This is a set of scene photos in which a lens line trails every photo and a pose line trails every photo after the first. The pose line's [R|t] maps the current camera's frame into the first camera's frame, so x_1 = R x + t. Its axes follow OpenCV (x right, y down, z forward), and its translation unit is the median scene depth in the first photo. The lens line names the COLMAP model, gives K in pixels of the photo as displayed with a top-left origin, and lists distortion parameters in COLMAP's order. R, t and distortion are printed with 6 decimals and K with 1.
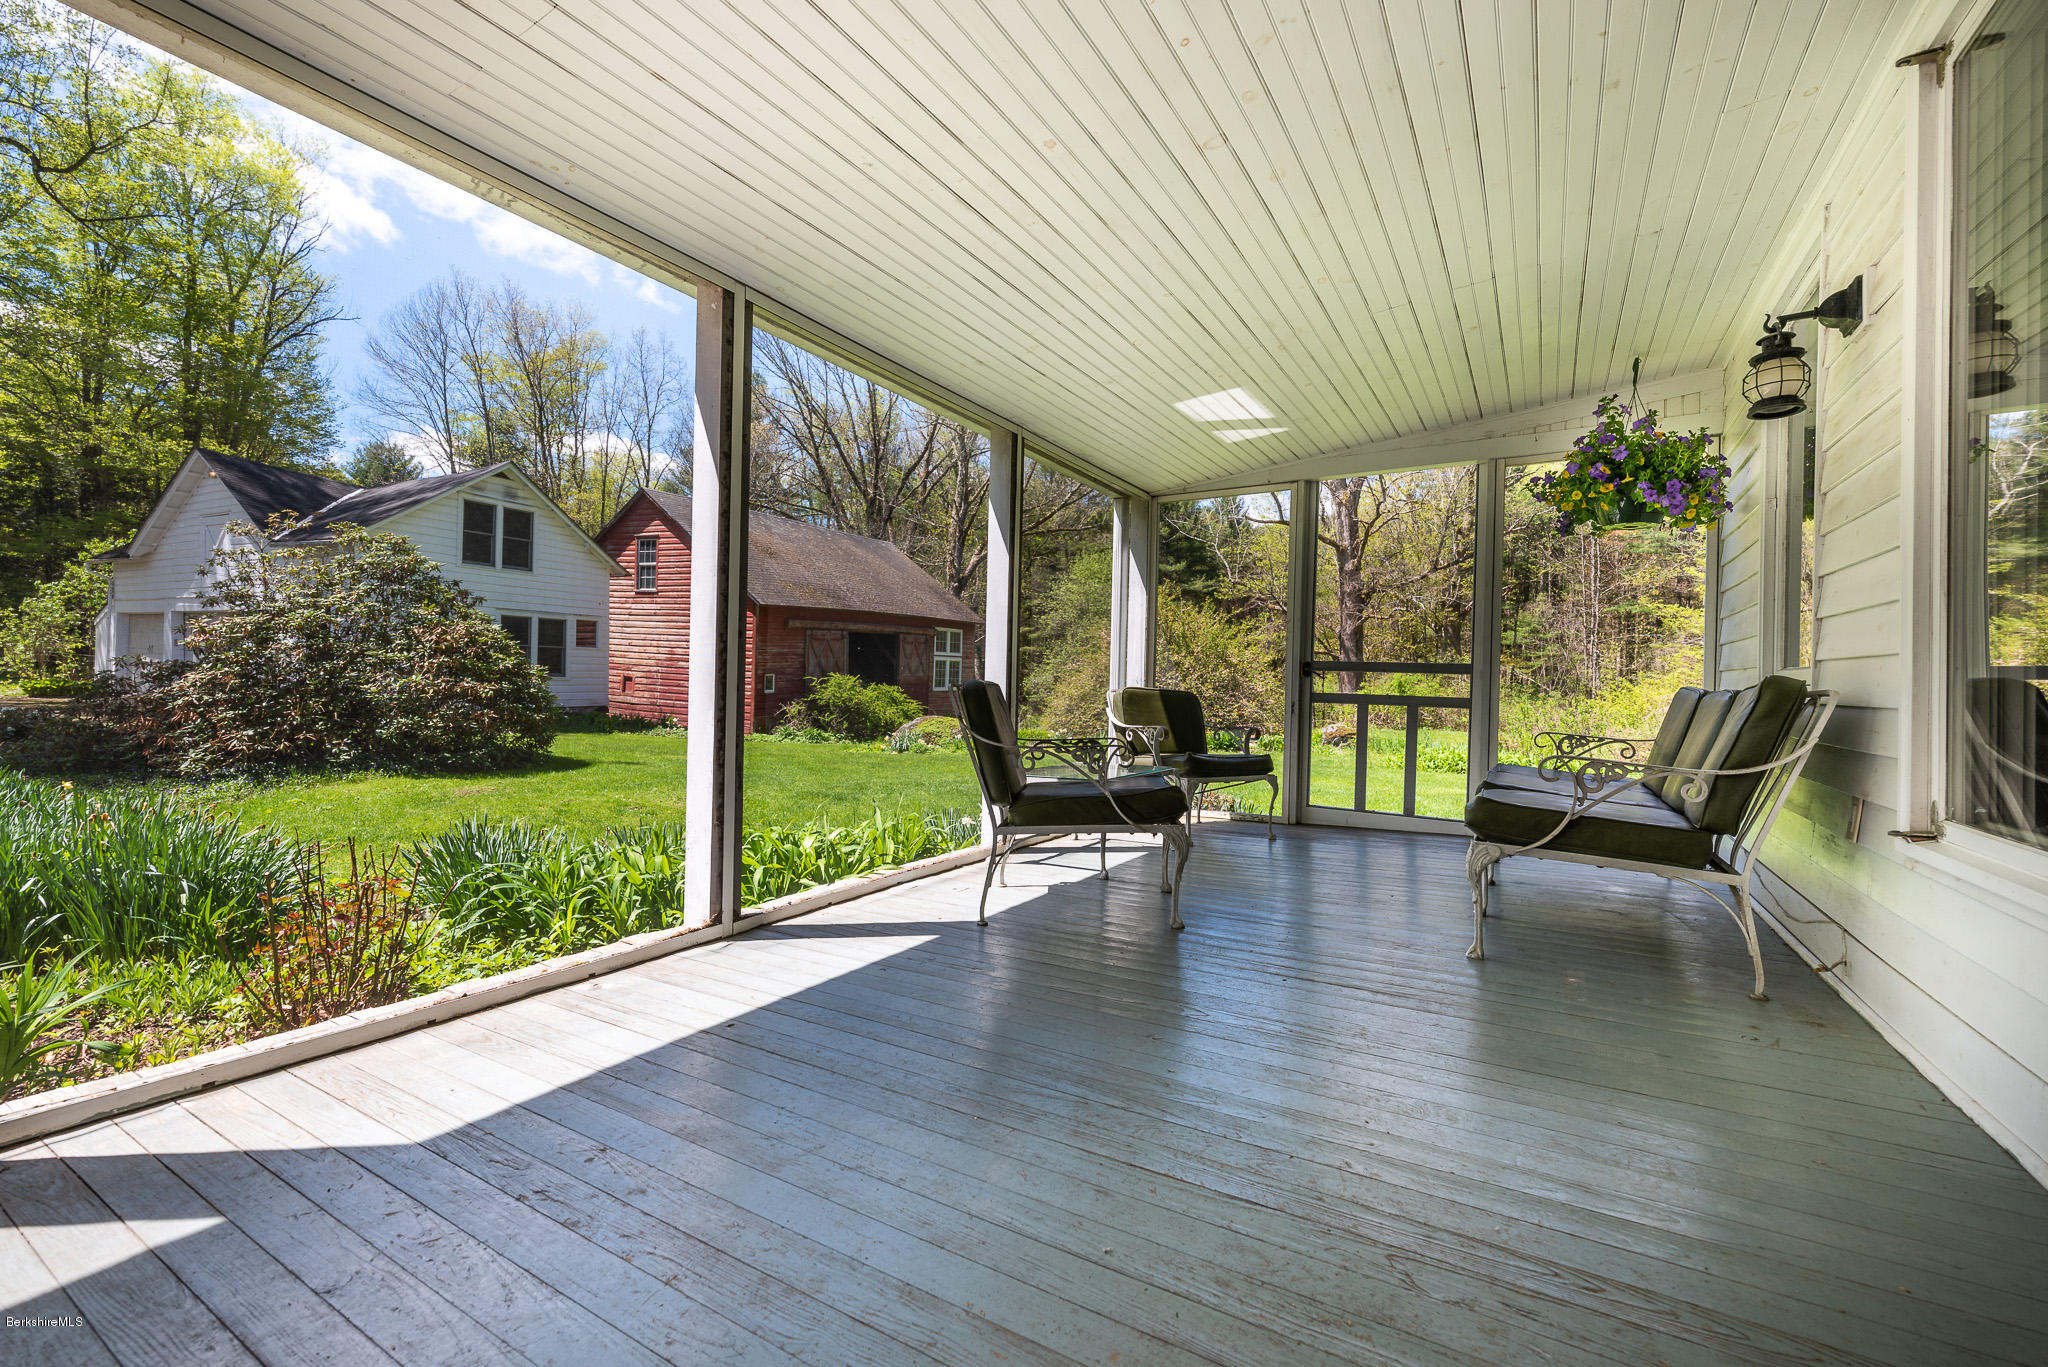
lens RADIAL K [[882.6, 0, 1021.2], [0, 882.6, 685.4], [0, 0, 1]] dist [0.003154, 0.000766]
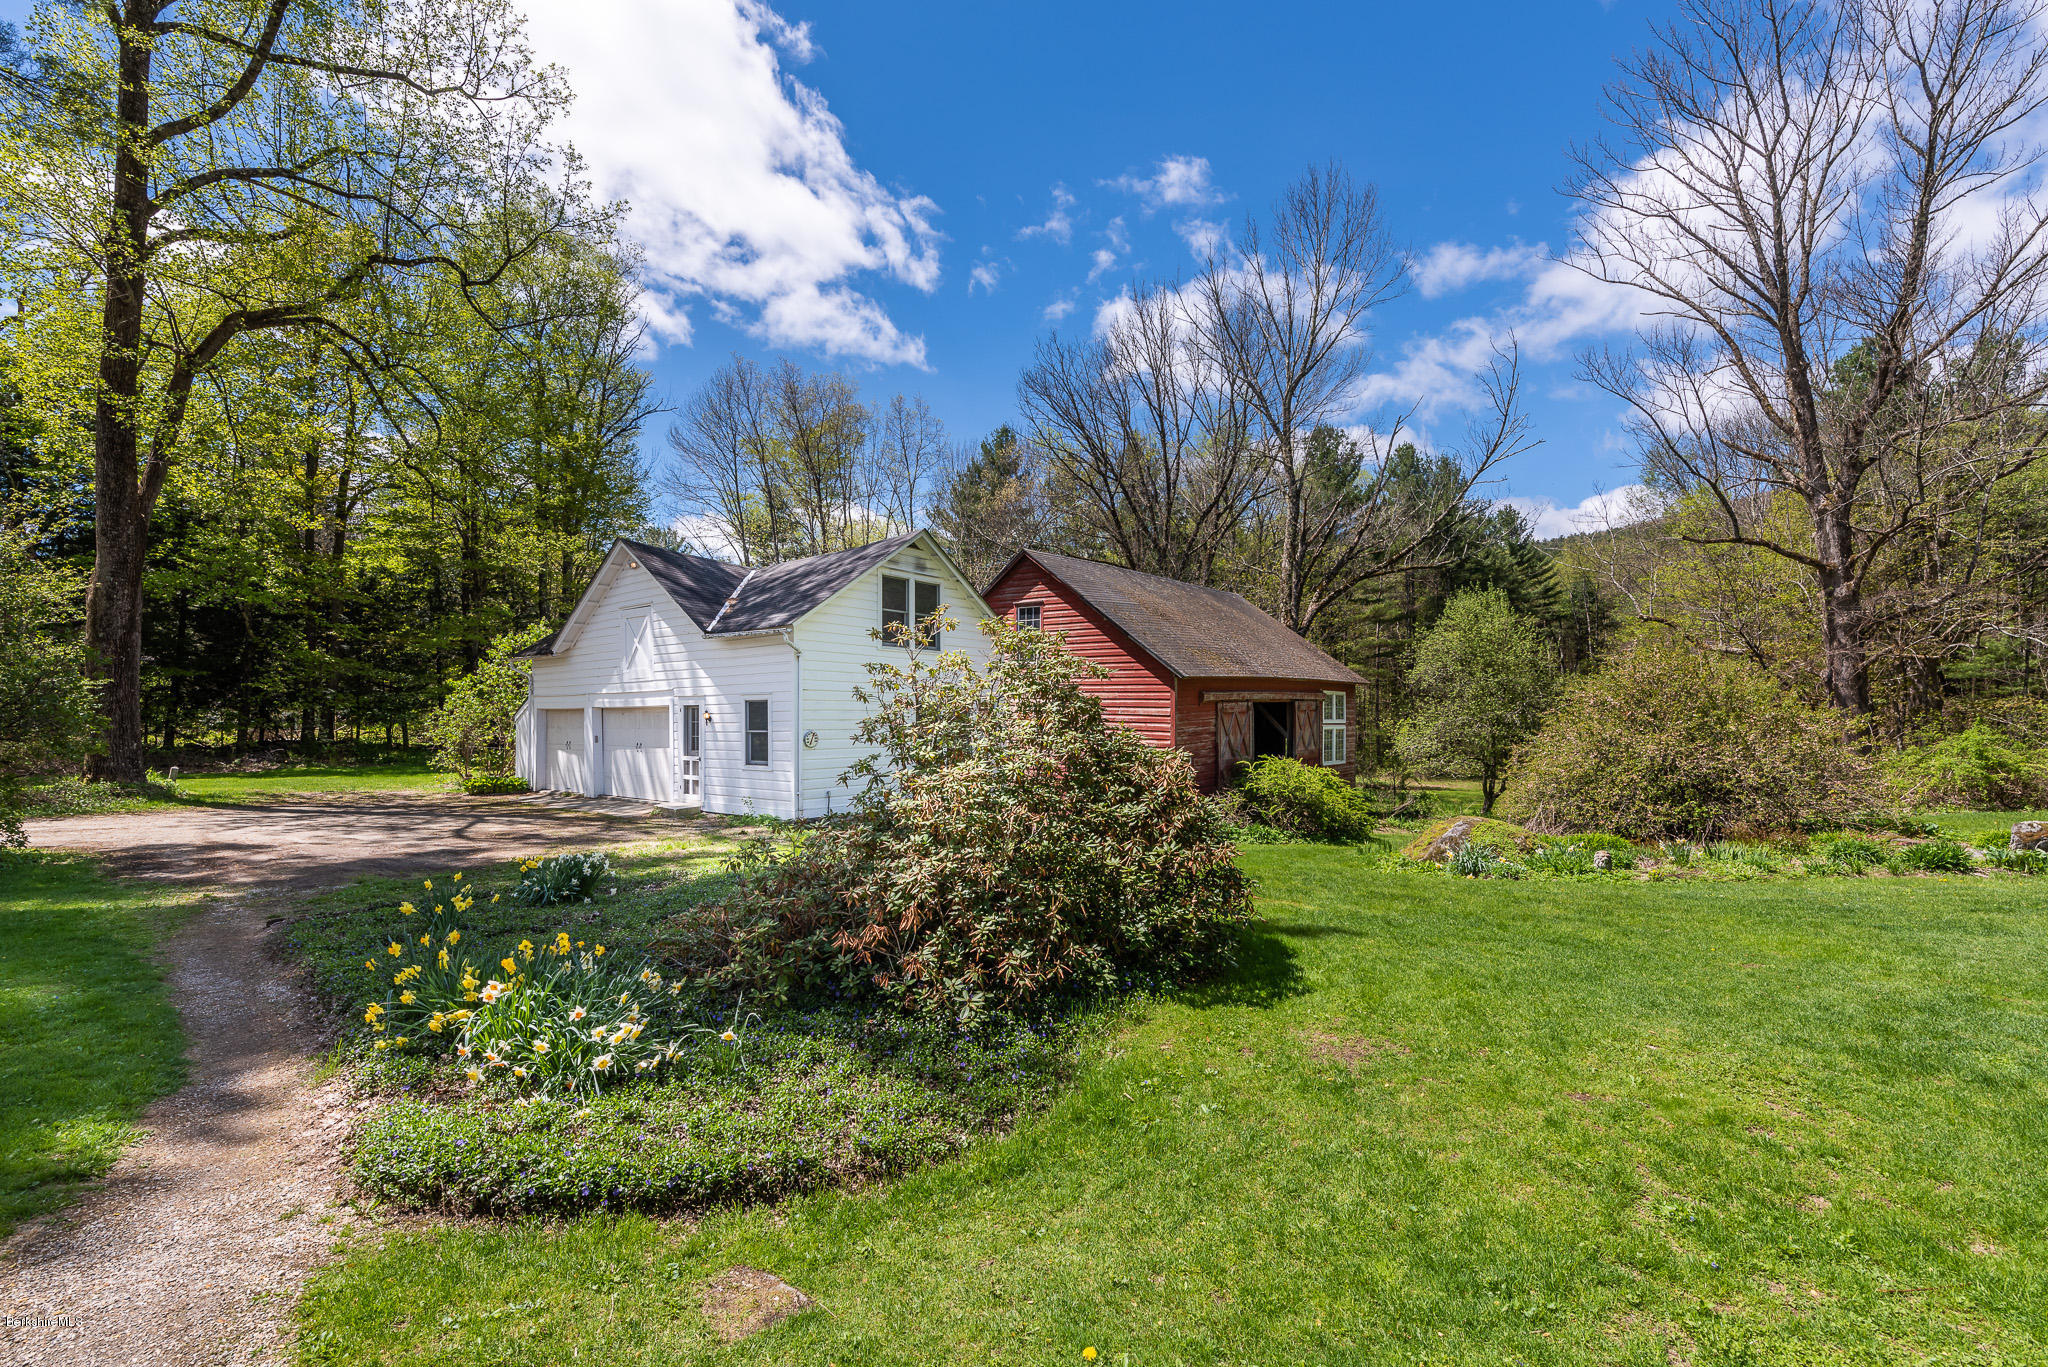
lens RADIAL K [[882.6, 0, 1002.9], [0, 882.6, 718.4], [0, 0, 1]] dist [0.003154, 0.000766]
pose [[0.975199, -0.025559, -0.219850, -0.215710], [0.021805, 0.999572, -0.019485, -0.030322], [0.220254, 0.014208, 0.975339, 0.106451]]
